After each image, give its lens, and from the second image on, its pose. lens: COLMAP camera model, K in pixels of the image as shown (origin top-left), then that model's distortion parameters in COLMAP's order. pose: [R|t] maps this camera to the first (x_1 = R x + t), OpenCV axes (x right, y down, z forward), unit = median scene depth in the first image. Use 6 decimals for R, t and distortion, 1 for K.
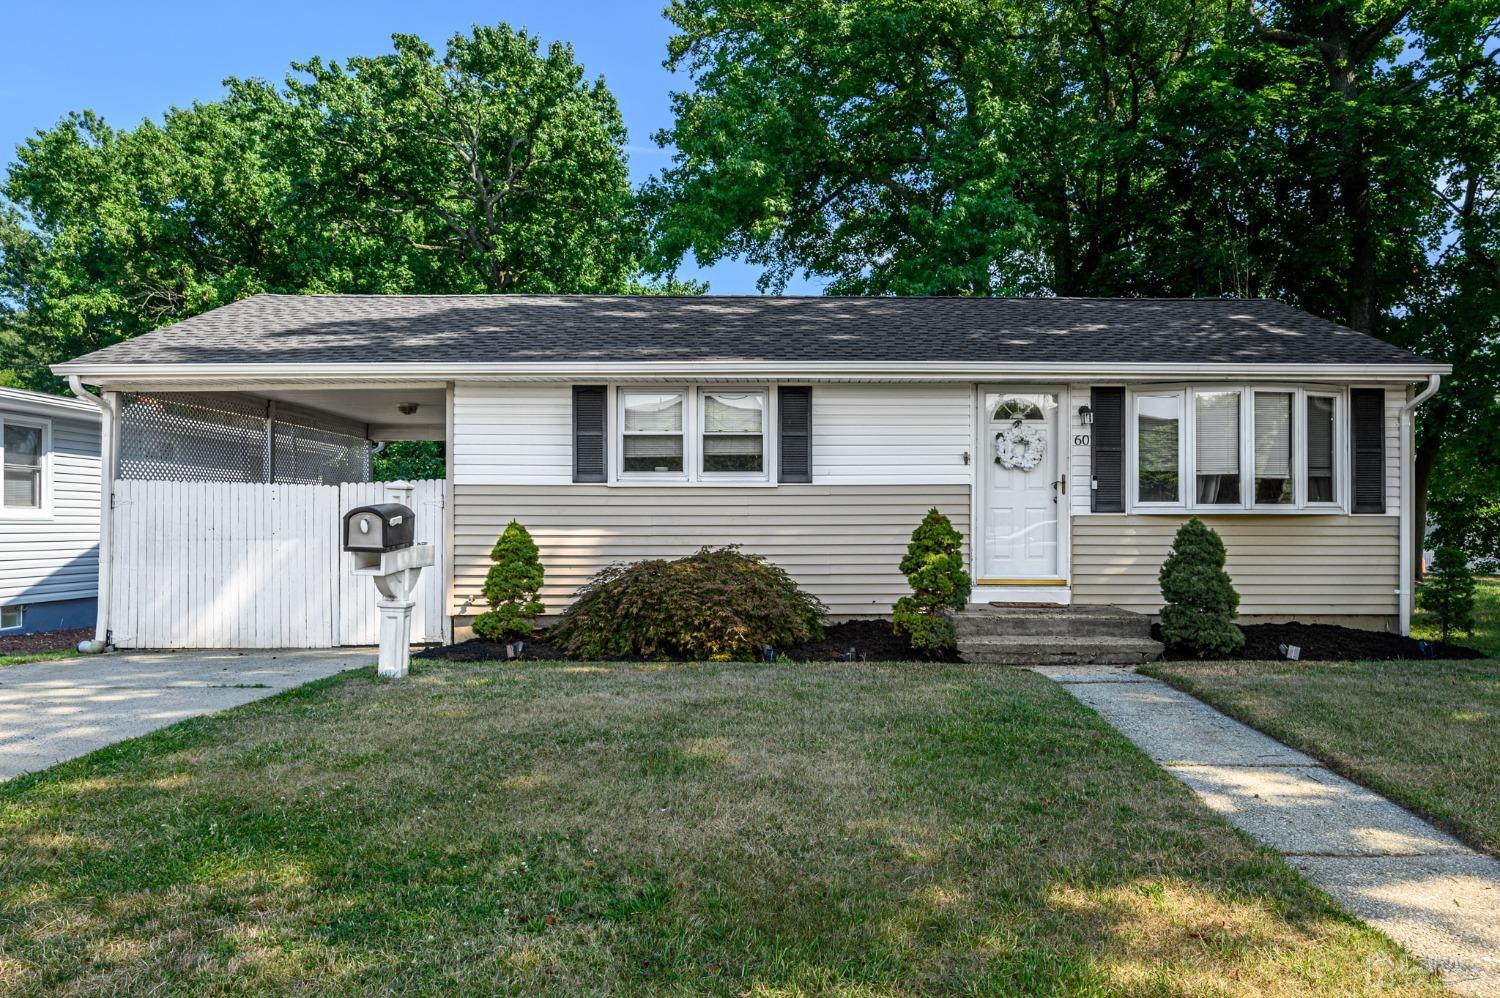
lens RADIAL K [[943.3, 0, 750.8], [0, 943.3, 516.2], [0, 0, 1]] dist [-0.002217, 0.002009]
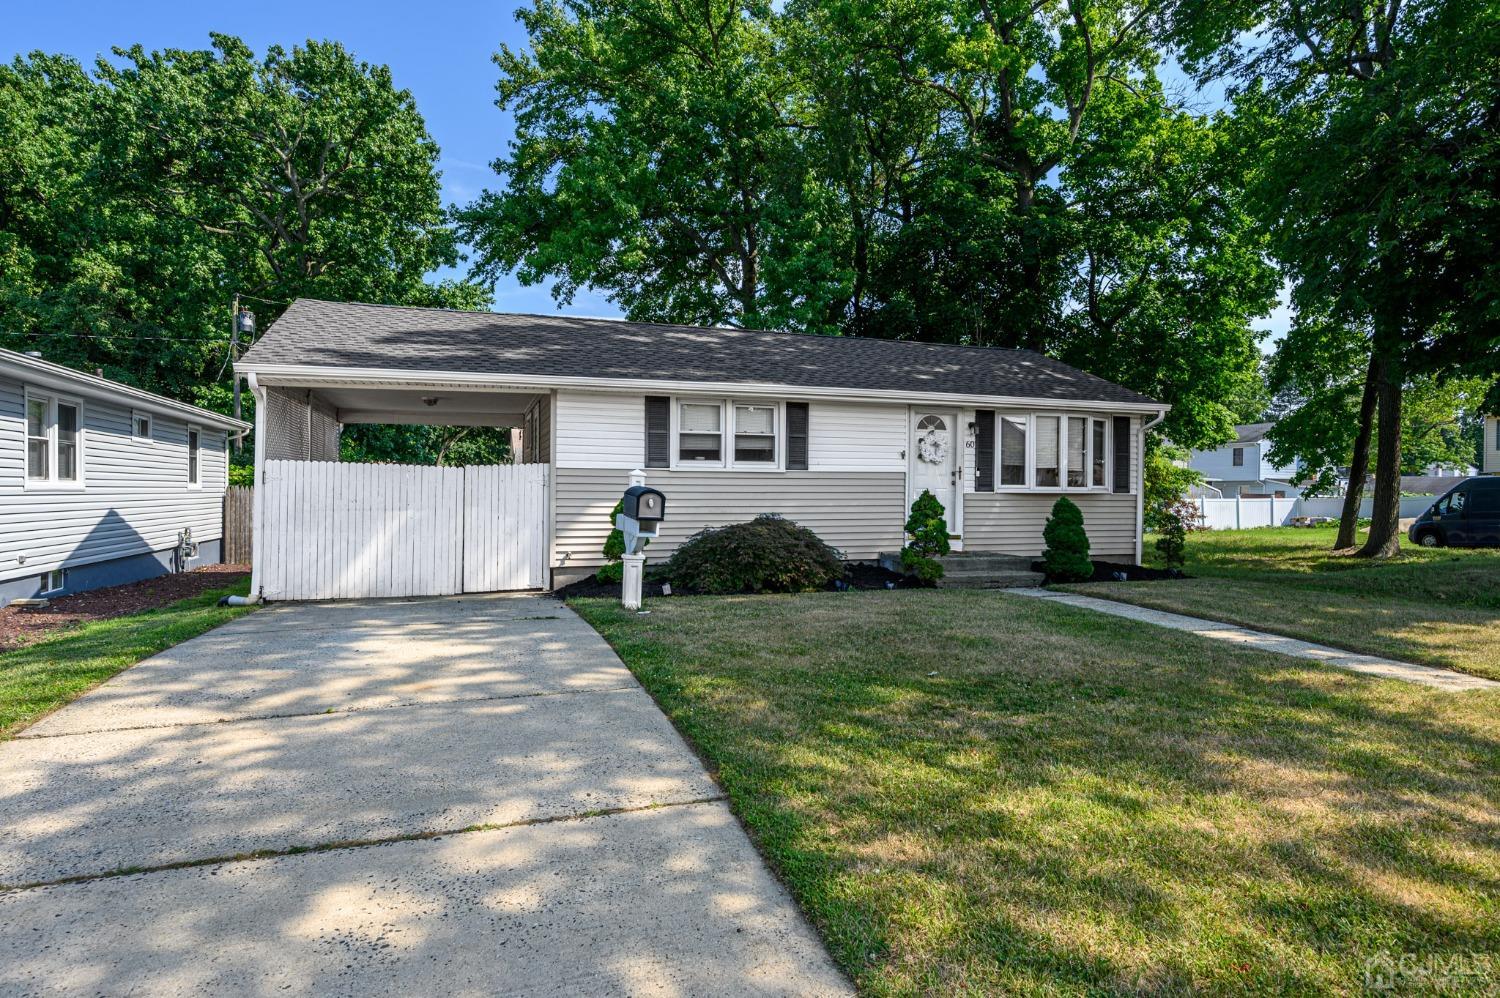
lens RADIAL K [[764.0, 0, 750.0], [0, 764.0, 499.0], [0, 0, 1]] dist [-0.000894, -0.001694]
pose [[0.960196, 0.002821, 0.279314, -0.341390], [-0.007573, 0.999844, 0.015933, -0.008608], [-0.279226, -0.017414, 0.960068, -0.096932]]
